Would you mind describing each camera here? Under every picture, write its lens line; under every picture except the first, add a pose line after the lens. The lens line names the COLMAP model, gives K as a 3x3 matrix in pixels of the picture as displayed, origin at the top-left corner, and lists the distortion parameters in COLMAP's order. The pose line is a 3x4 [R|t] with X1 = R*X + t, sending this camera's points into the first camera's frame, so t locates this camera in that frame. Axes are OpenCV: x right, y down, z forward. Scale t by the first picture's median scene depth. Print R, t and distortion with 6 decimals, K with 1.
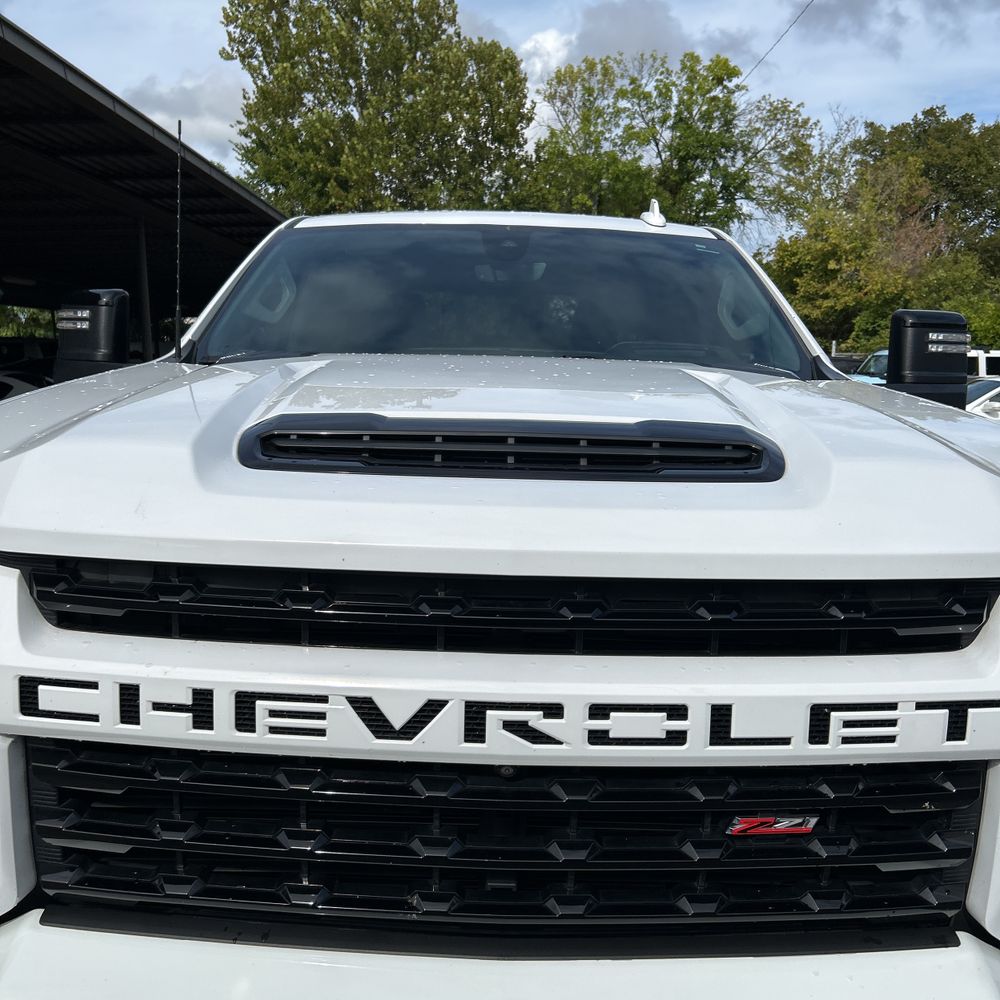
lens RADIAL K [[1043.9, 0, 490.0], [0, 1043.9, 497.0], [0, 0, 1]] dist [0.029958, 0.000000]
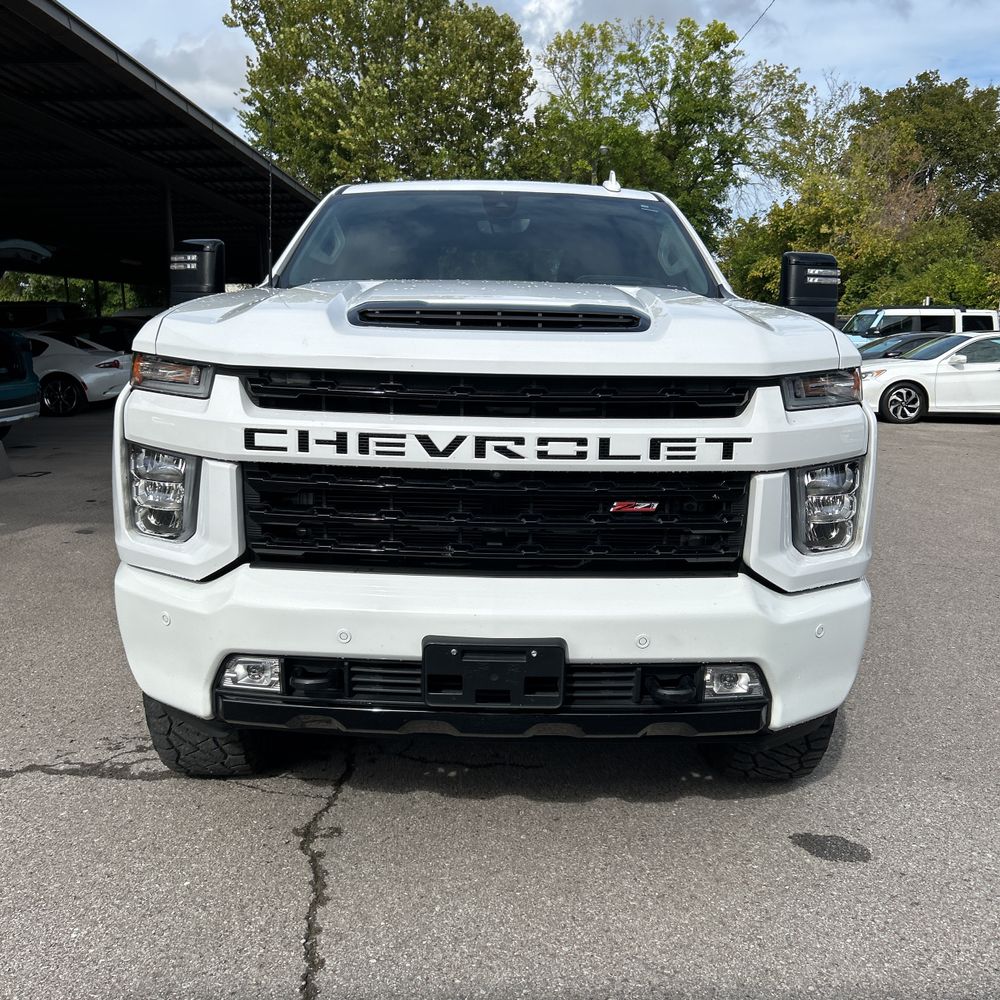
lens RADIAL K [[1043.9, 0, 498.4], [0, 1043.9, 508.0], [0, 0, 1]] dist [0.029958, 0.000000]
pose [[0.999973, -0.005565, 0.004713, 0.003883], [0.005375, 0.999202, 0.039567, 0.100376], [-0.004930, -0.039541, 0.999206, -0.387207]]
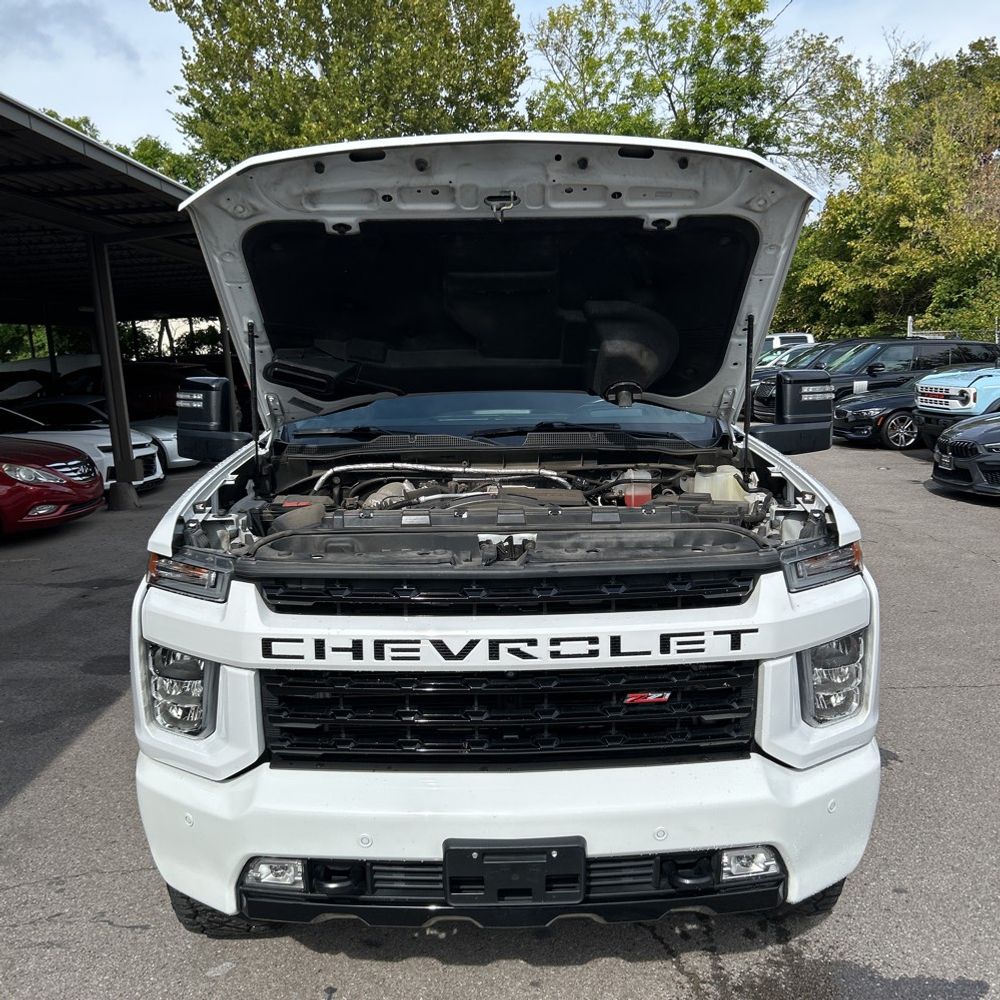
lens RADIAL K [[1043.9, 0, 508.4], [0, 1043.9, 504.4], [0, 0, 1]] dist [0.029958, 0.000000]
pose [[0.999065, -0.040859, 0.014160, -0.001398], [0.040620, 0.999033, 0.016809, -0.038944], [-0.014833, -0.016218, 0.999758, -0.401364]]
